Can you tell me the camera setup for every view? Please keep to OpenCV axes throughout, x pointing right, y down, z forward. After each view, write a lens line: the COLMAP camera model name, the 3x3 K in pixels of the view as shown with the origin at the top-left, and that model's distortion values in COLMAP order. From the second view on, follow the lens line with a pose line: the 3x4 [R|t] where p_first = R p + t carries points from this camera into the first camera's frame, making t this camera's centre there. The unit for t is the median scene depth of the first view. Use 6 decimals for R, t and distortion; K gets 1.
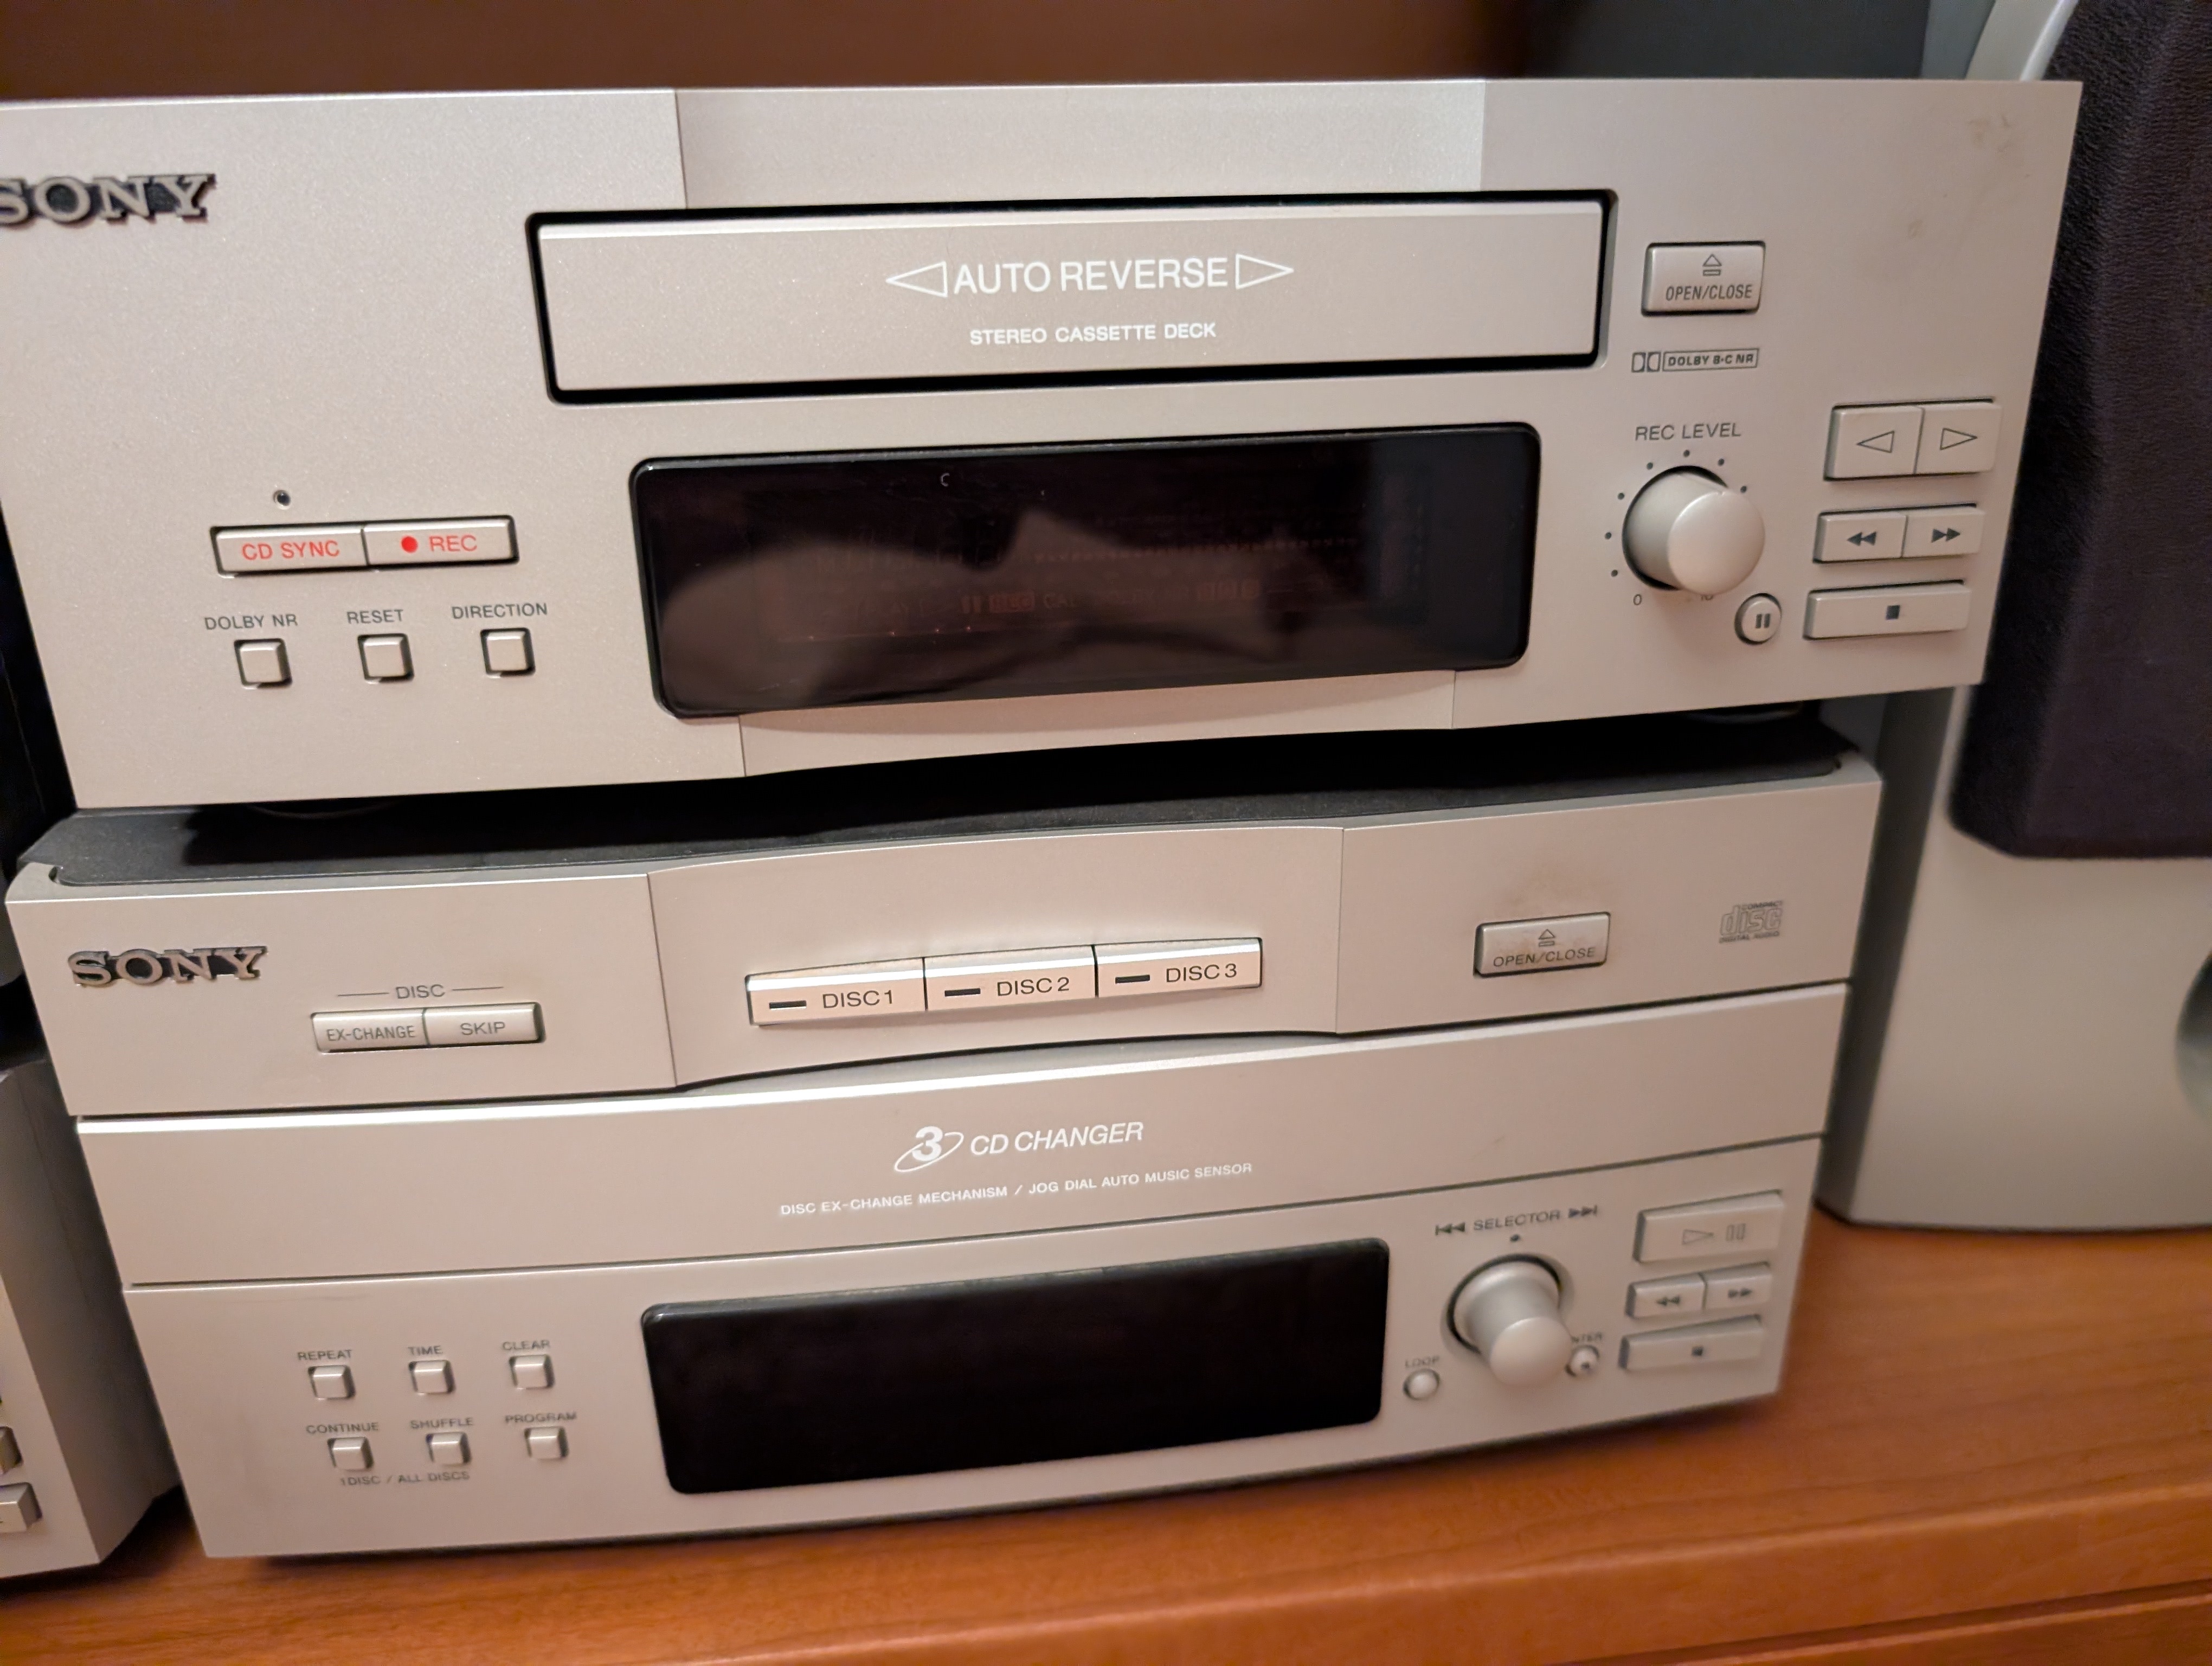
lens RADIAL K [[1527.3, 0, 1106.0], [0, 1527.3, 833.0], [0, 0, 1]] dist [-0.005113, 0.006773]
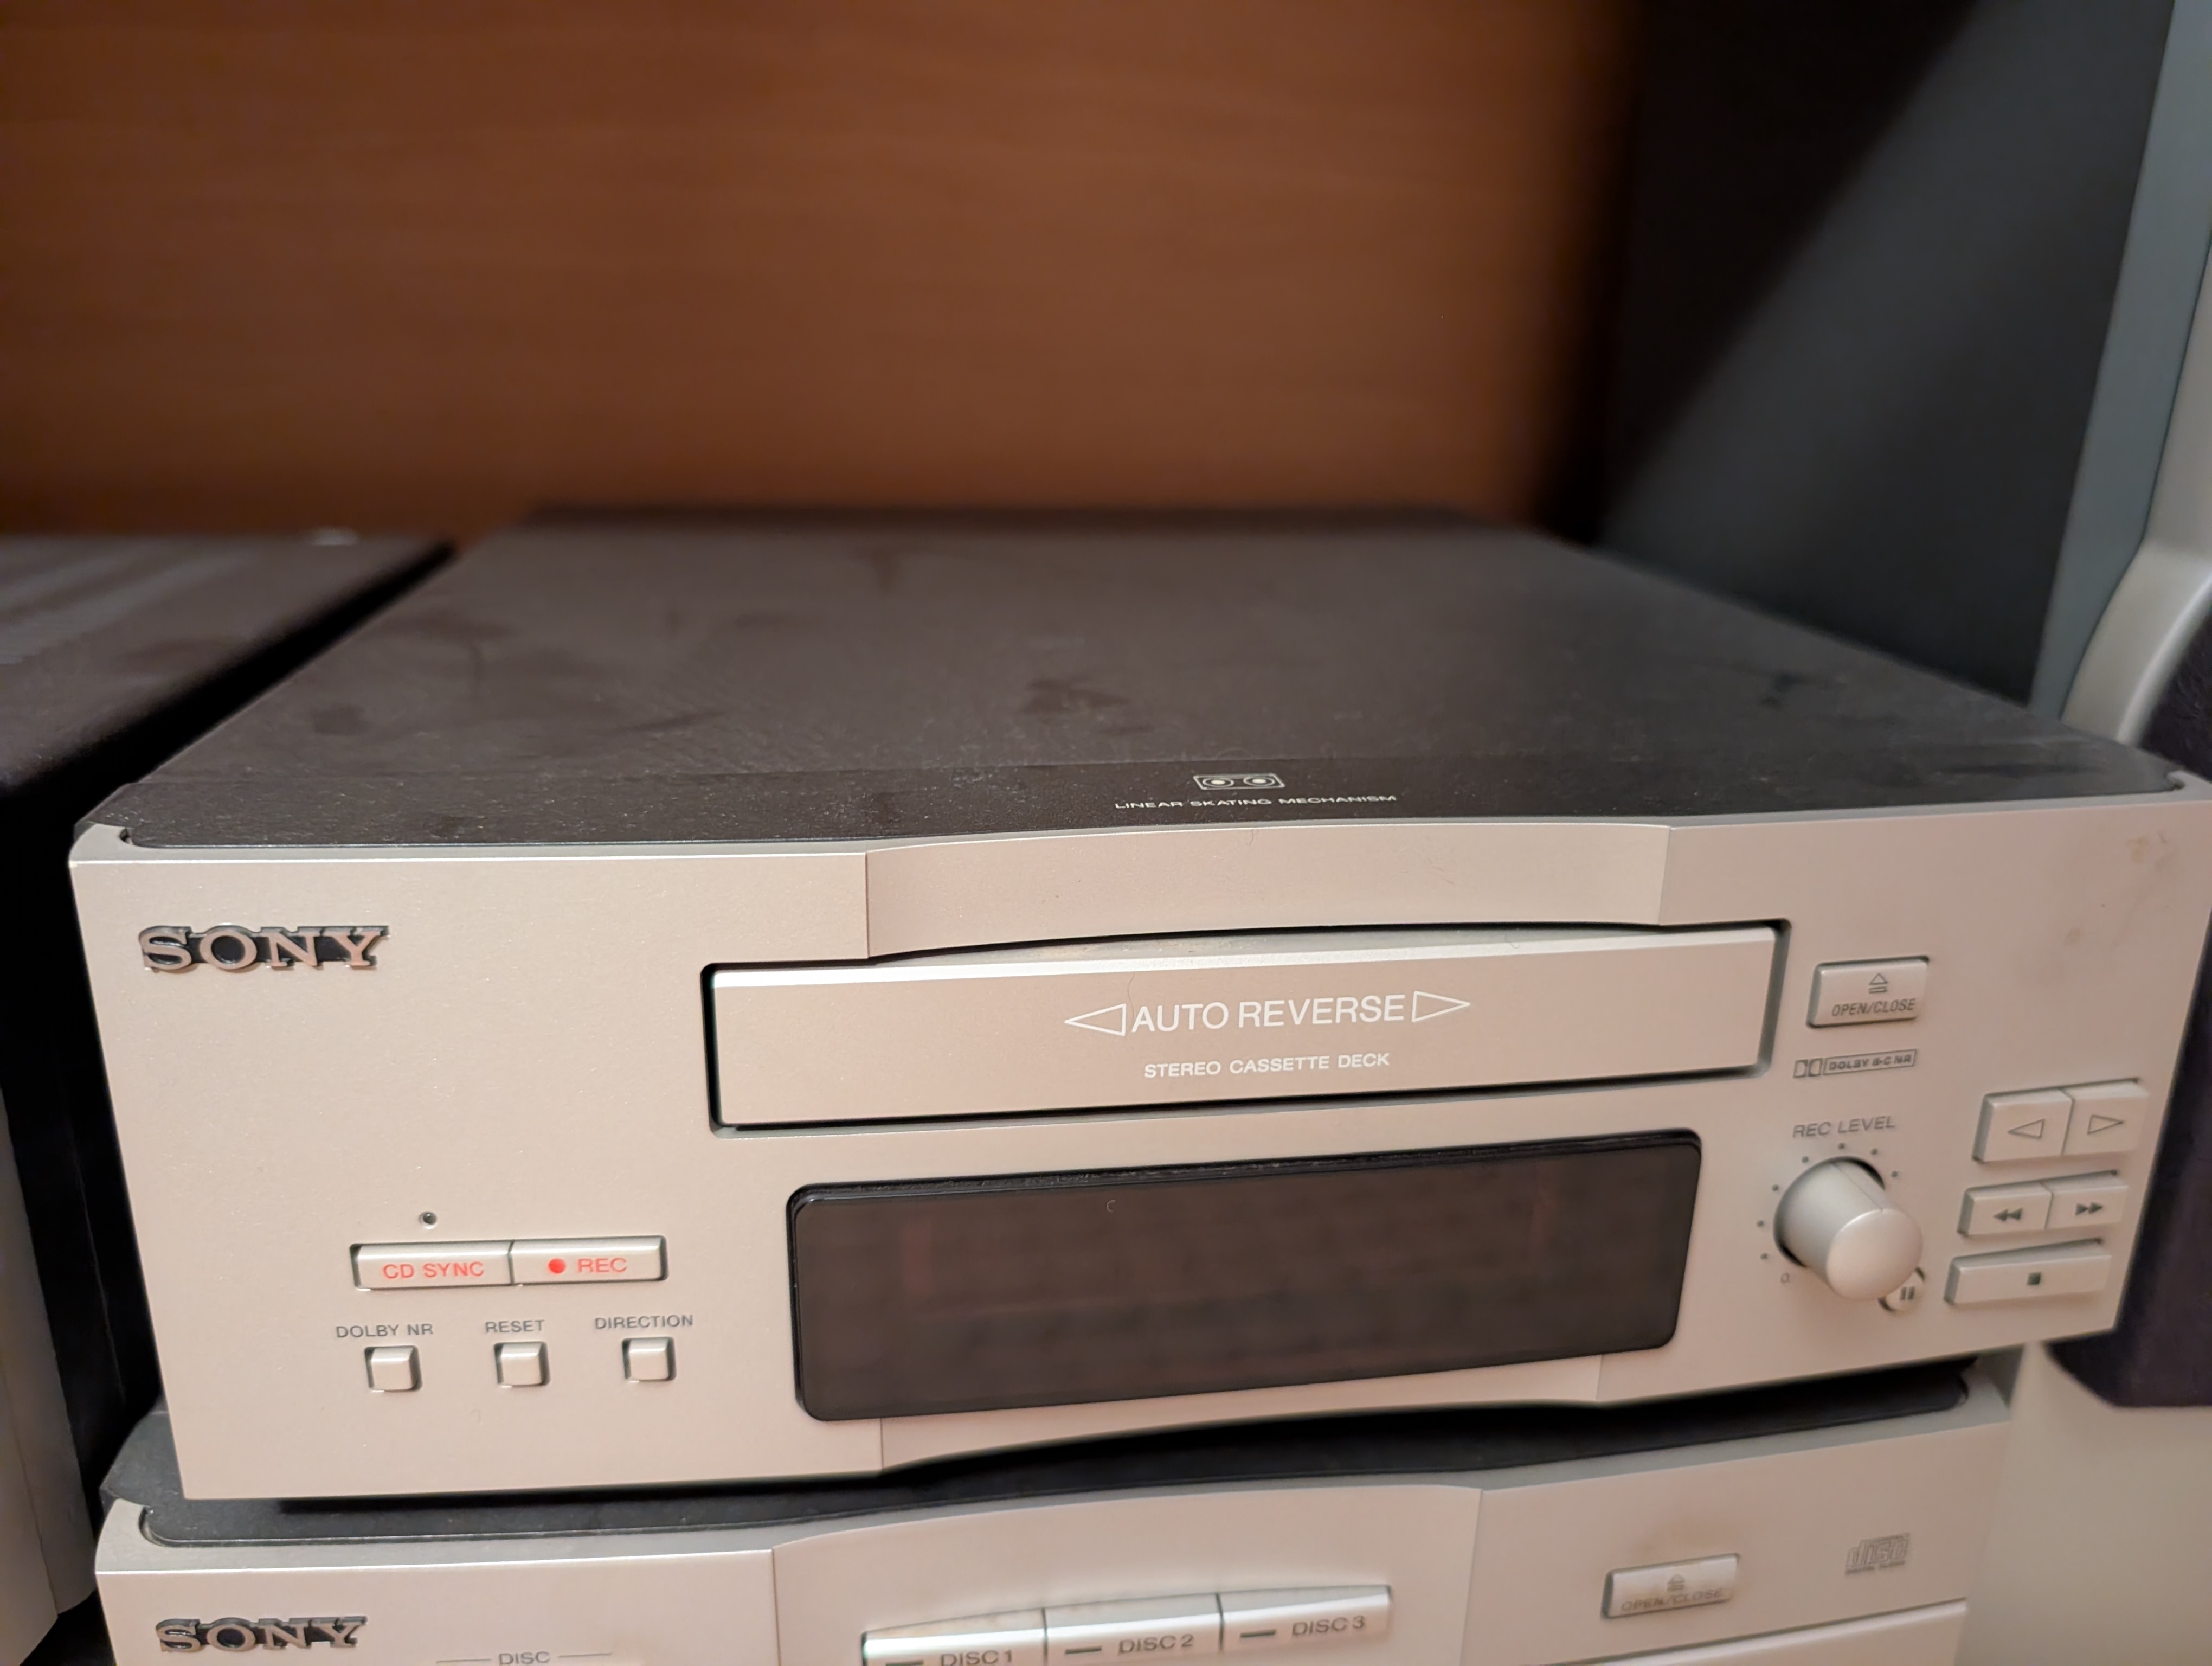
lens RADIAL K [[1527.3, 0, 1106.0], [0, 1527.3, 833.0], [0, 0, 1]] dist [-0.005113, 0.006773]
pose [[0.999107, 0.034761, 0.024010, -0.138959], [-0.033688, 0.998475, -0.043737, -0.424027], [-0.025494, 0.042889, 0.998754, 0.013056]]
